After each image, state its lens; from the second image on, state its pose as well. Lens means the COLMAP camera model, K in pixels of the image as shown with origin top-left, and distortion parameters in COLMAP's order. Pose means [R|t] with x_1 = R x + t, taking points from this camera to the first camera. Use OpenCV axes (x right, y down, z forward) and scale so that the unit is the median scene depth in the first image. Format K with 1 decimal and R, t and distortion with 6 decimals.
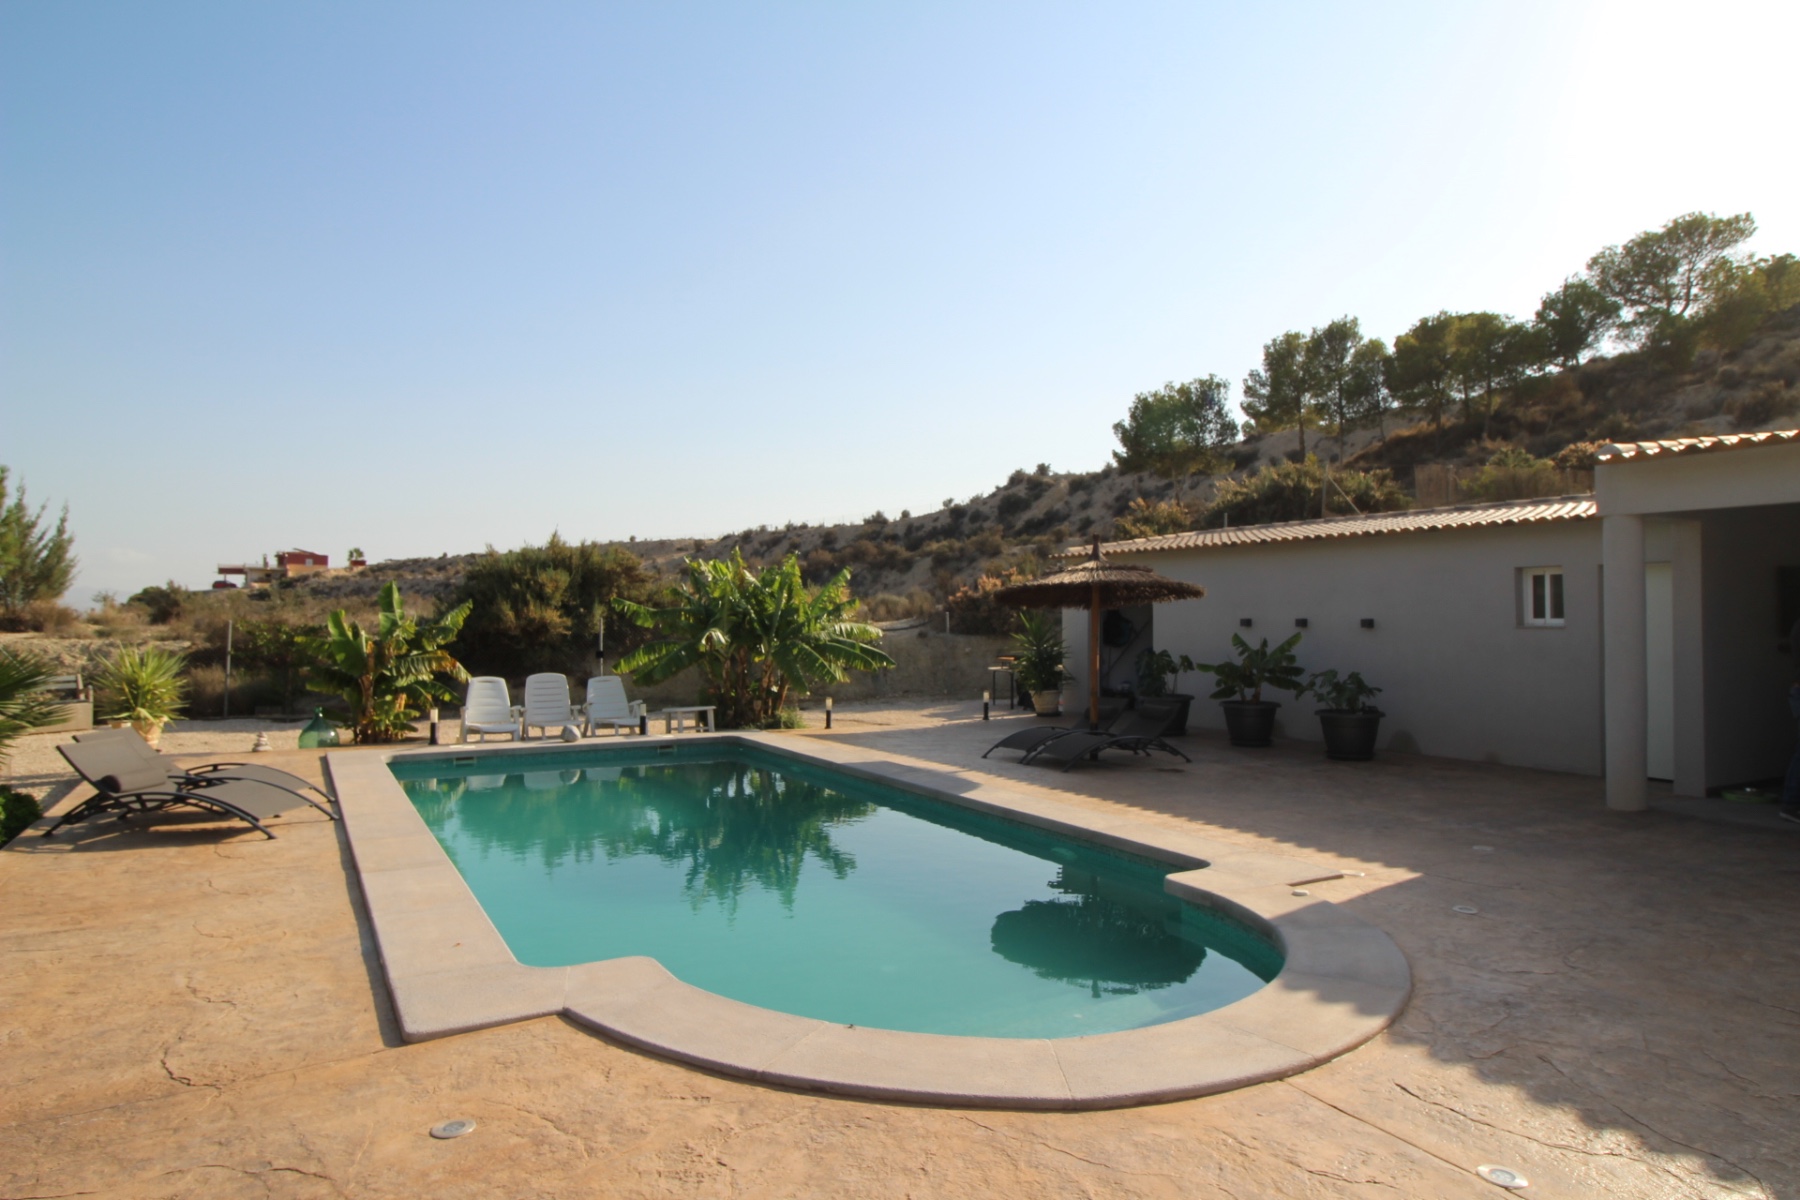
lens RADIAL K [[1051.4, 0, 916.0], [0, 1051.4, 601.9], [0, 0, 1]] dist [0.008191, -0.001489]
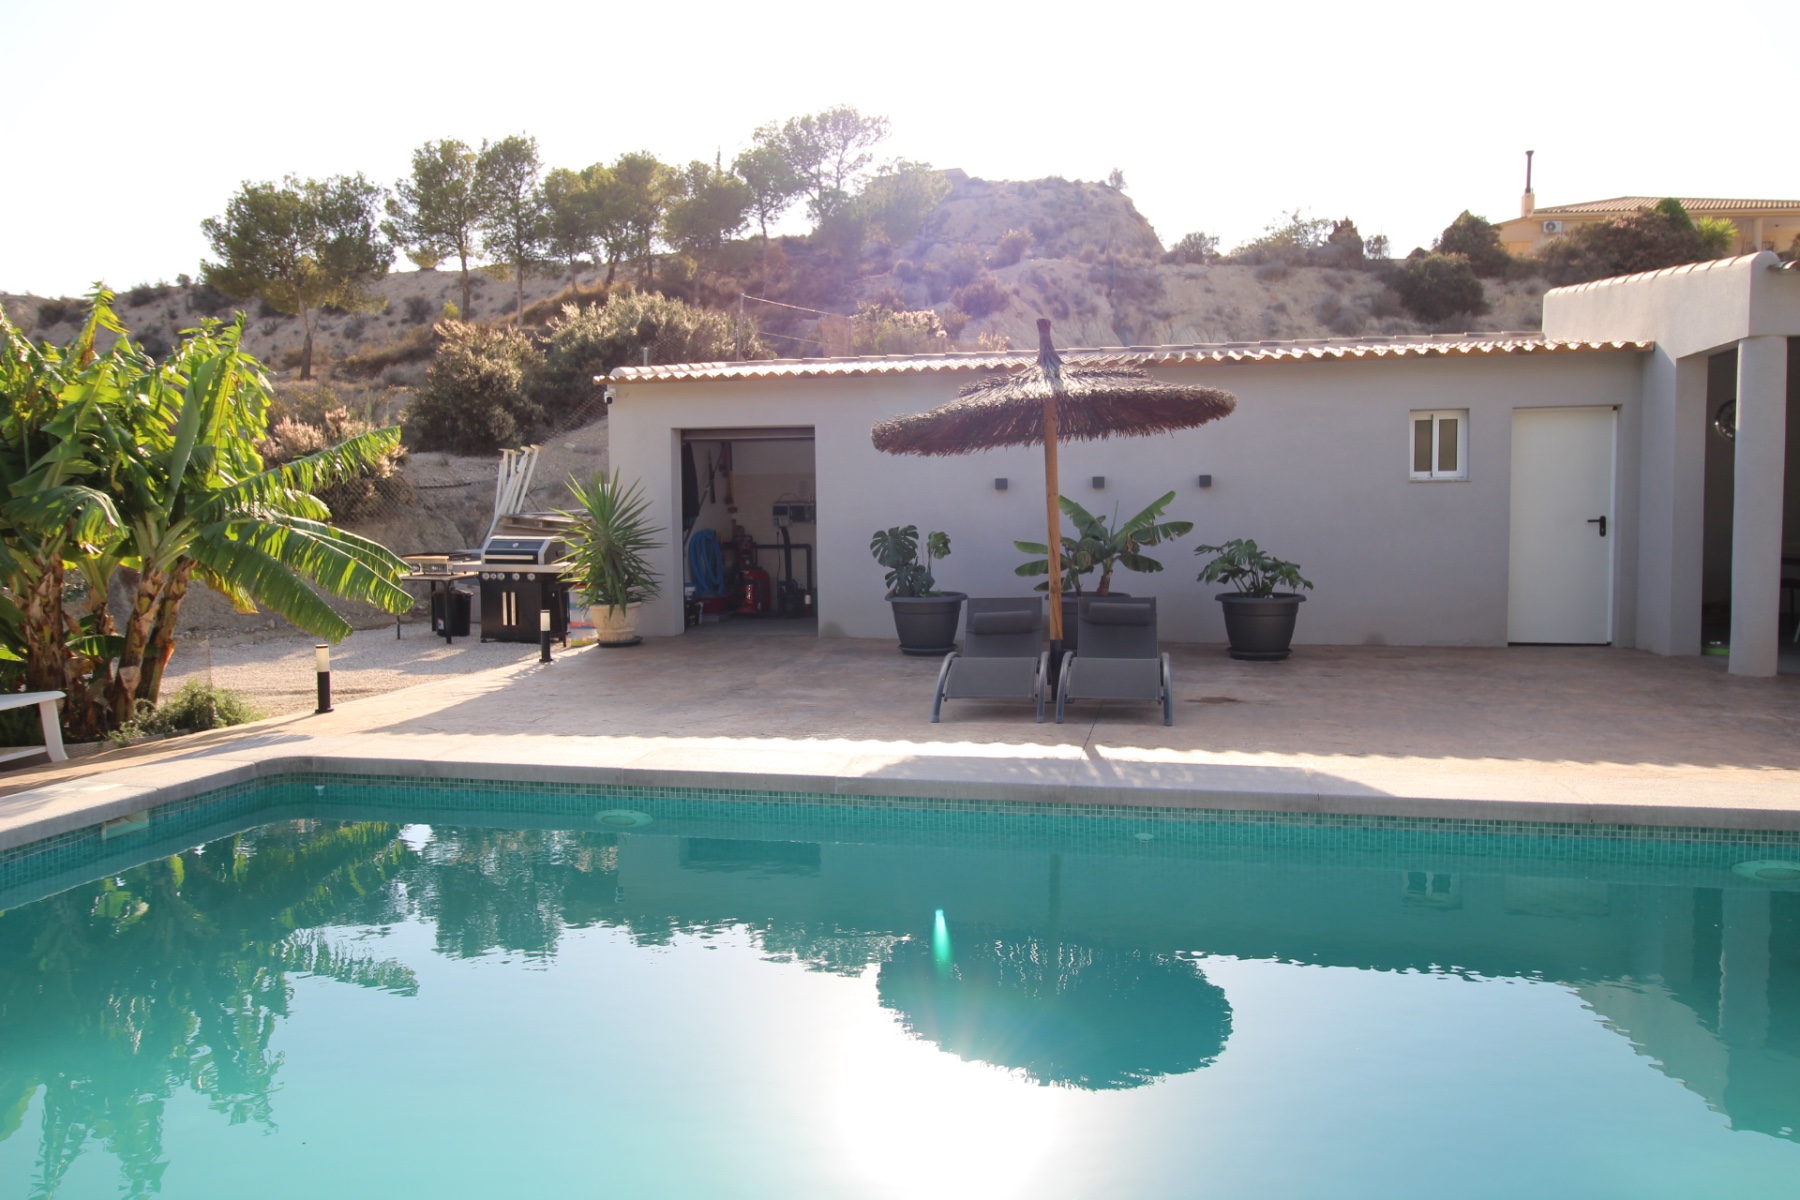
lens RADIAL K [[1210.1, 0, 925.0], [0, 1210.1, 577.5], [0, 0, 1]] dist [0.007380, -0.011556]
pose [[0.672869, -0.047502, 0.738235, -0.225442], [-0.001039, 0.997875, 0.065155, 0.020900], [-0.739761, -0.044608, 0.671390, 0.347539]]
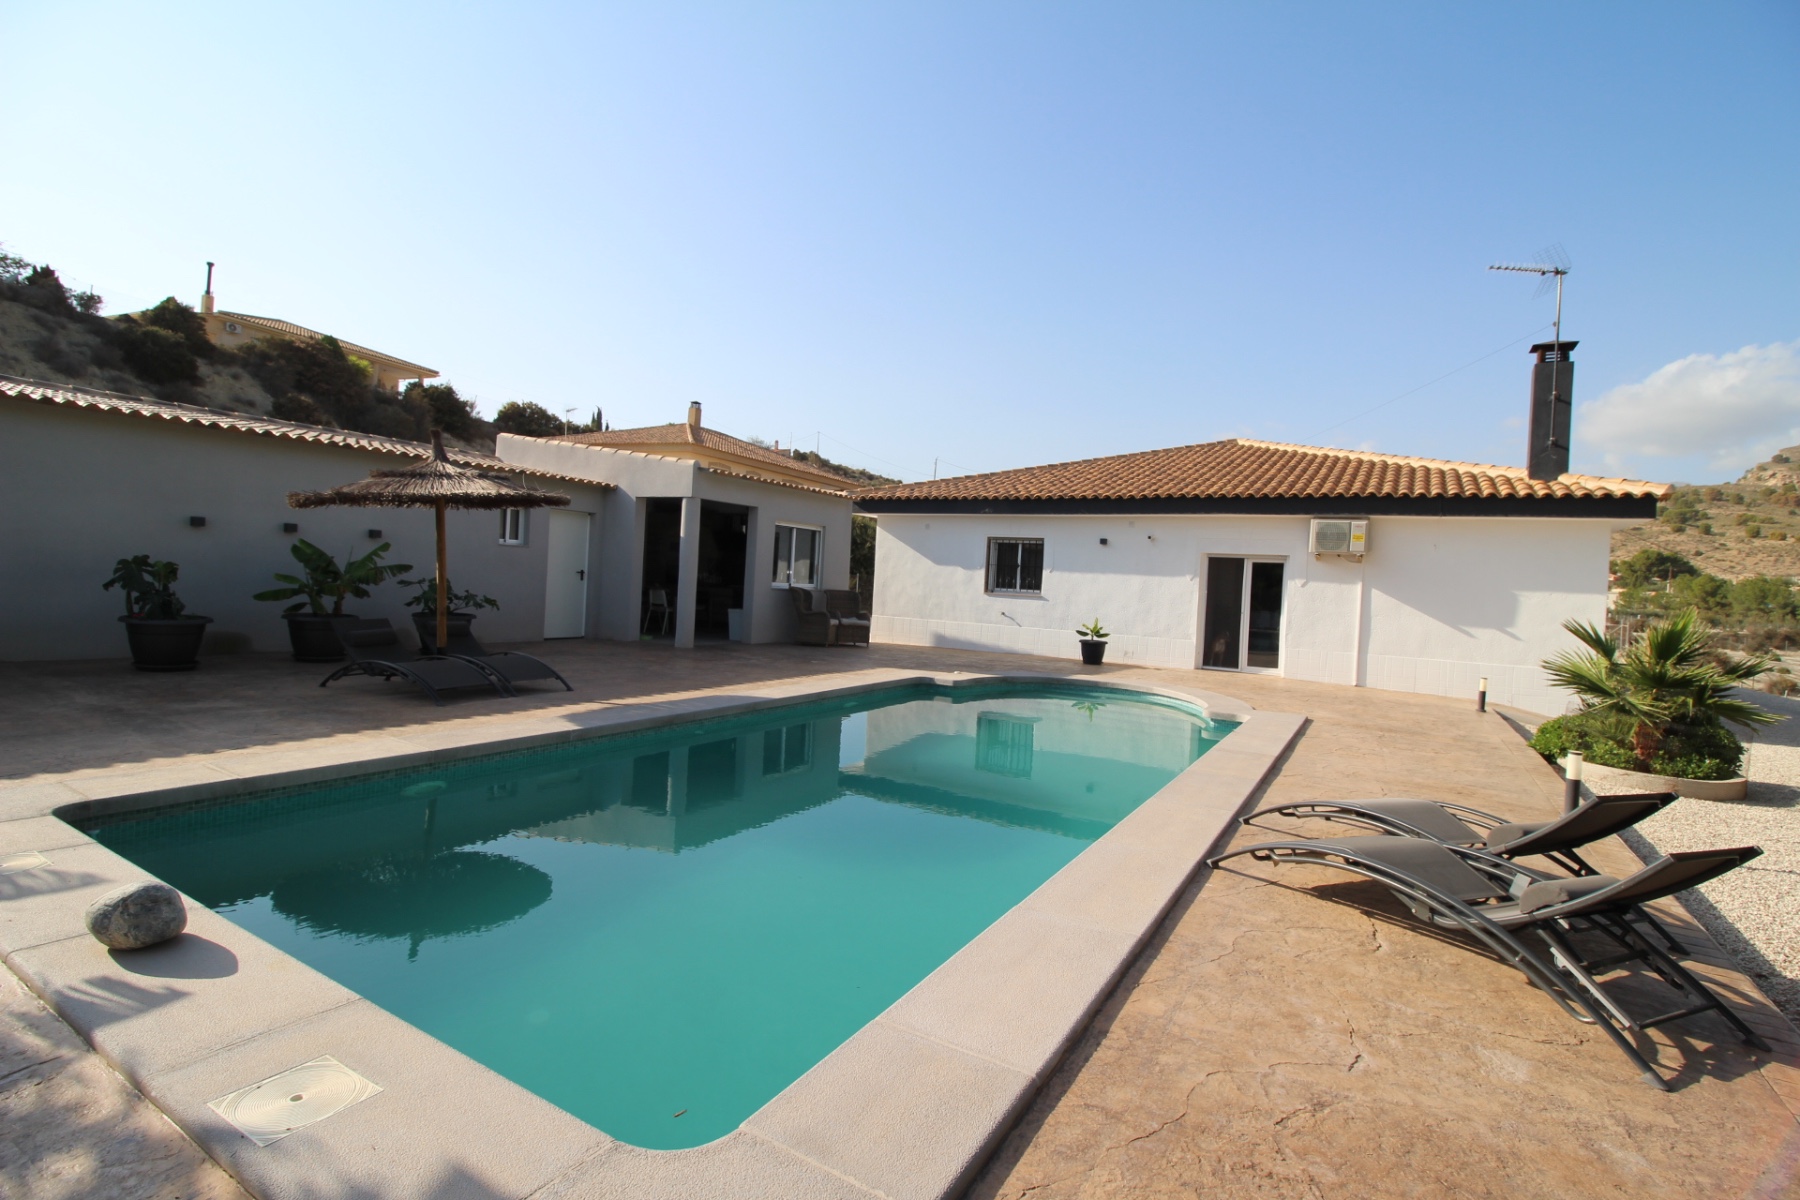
lens RADIAL K [[812.8, 0, 912.7], [0, 812.8, 603.5], [0, 0, 1]] dist [-0.017178, -0.003020]
pose [[-0.485461, -0.057719, 0.872351, -0.357724], [-0.073704, 0.996968, 0.024948, 0.019104], [-0.871146, -0.052184, -0.488243, 0.572474]]
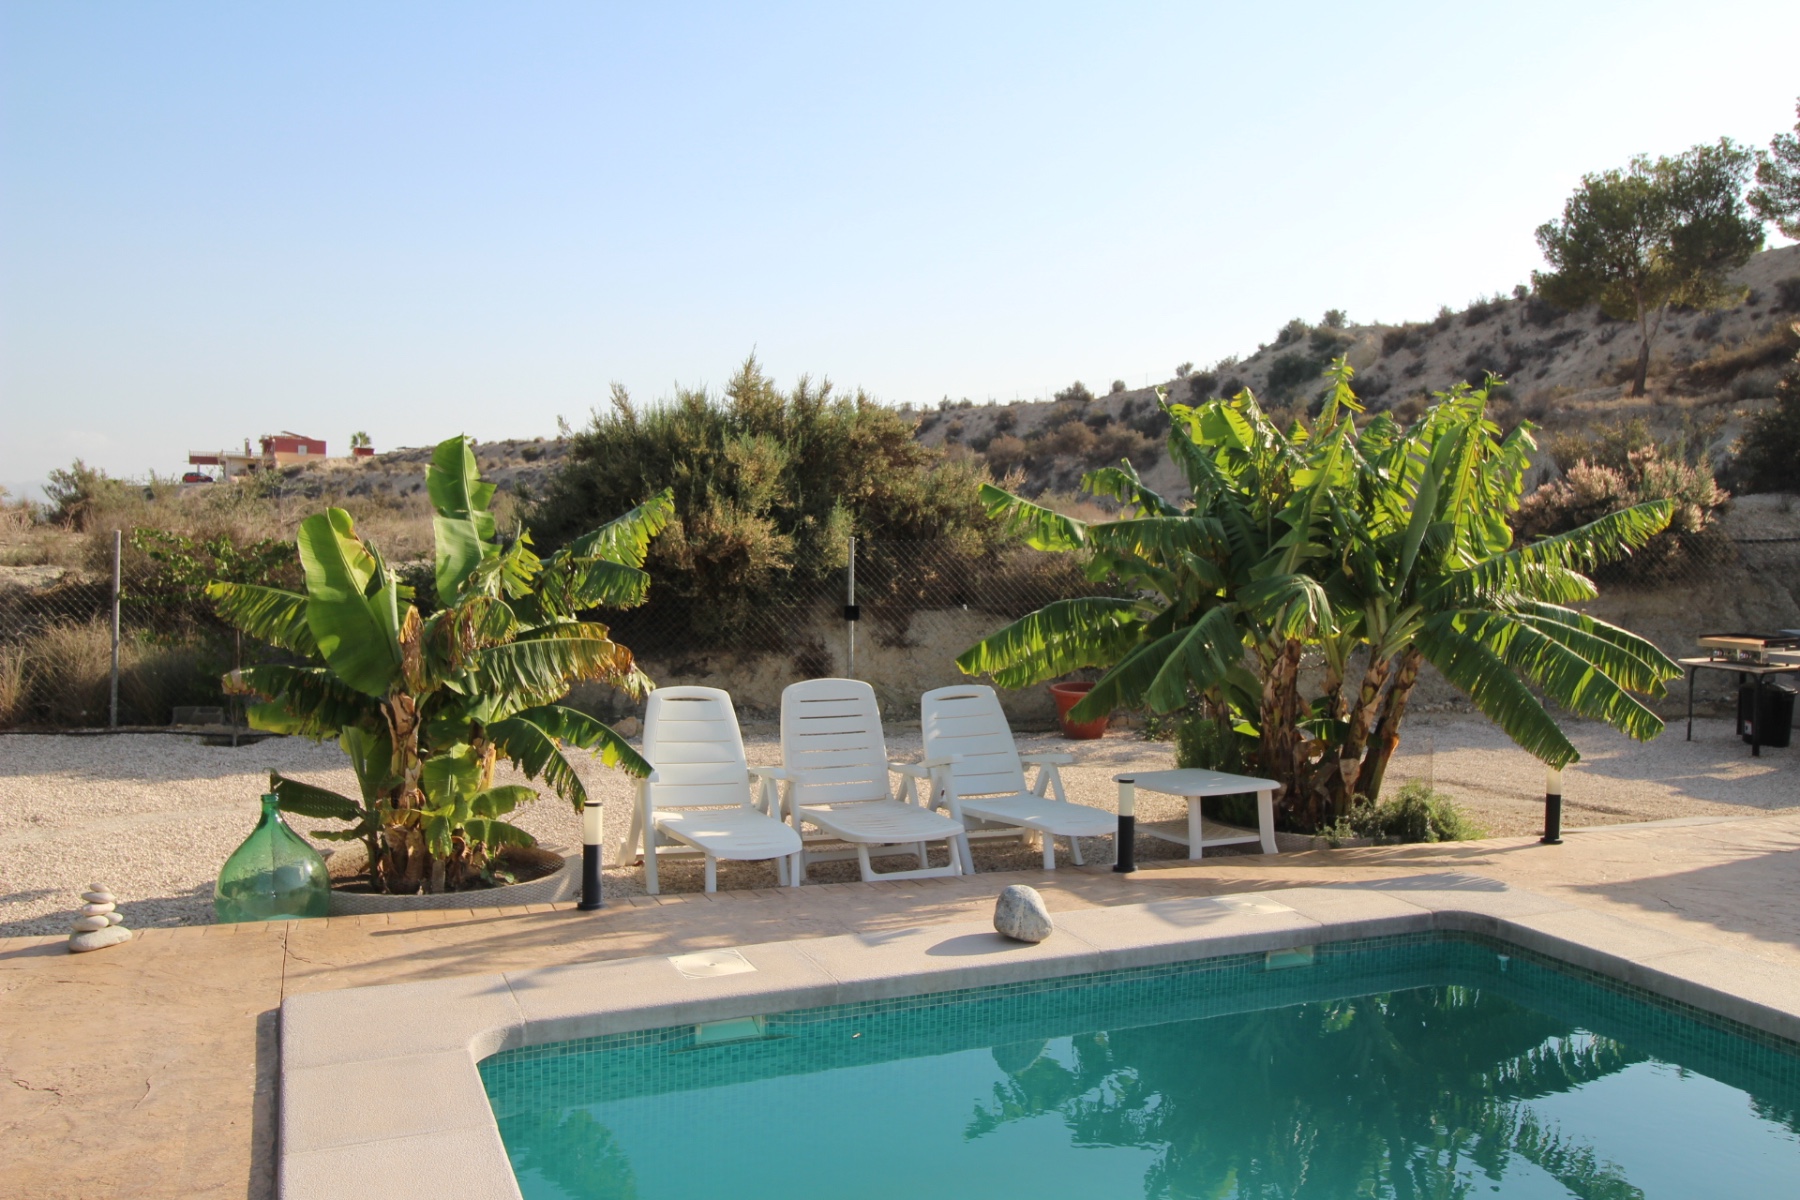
lens RADIAL K [[1407.3, 0, 929.8], [0, 1407.3, 594.7], [0, 0, 1]] dist [0.019536, -0.002846]
pose [[0.994234, 0.021249, -0.105106, -0.195253], [-0.015150, 0.998173, 0.058494, 0.003423], [0.106157, -0.056565, 0.992739, 0.362595]]
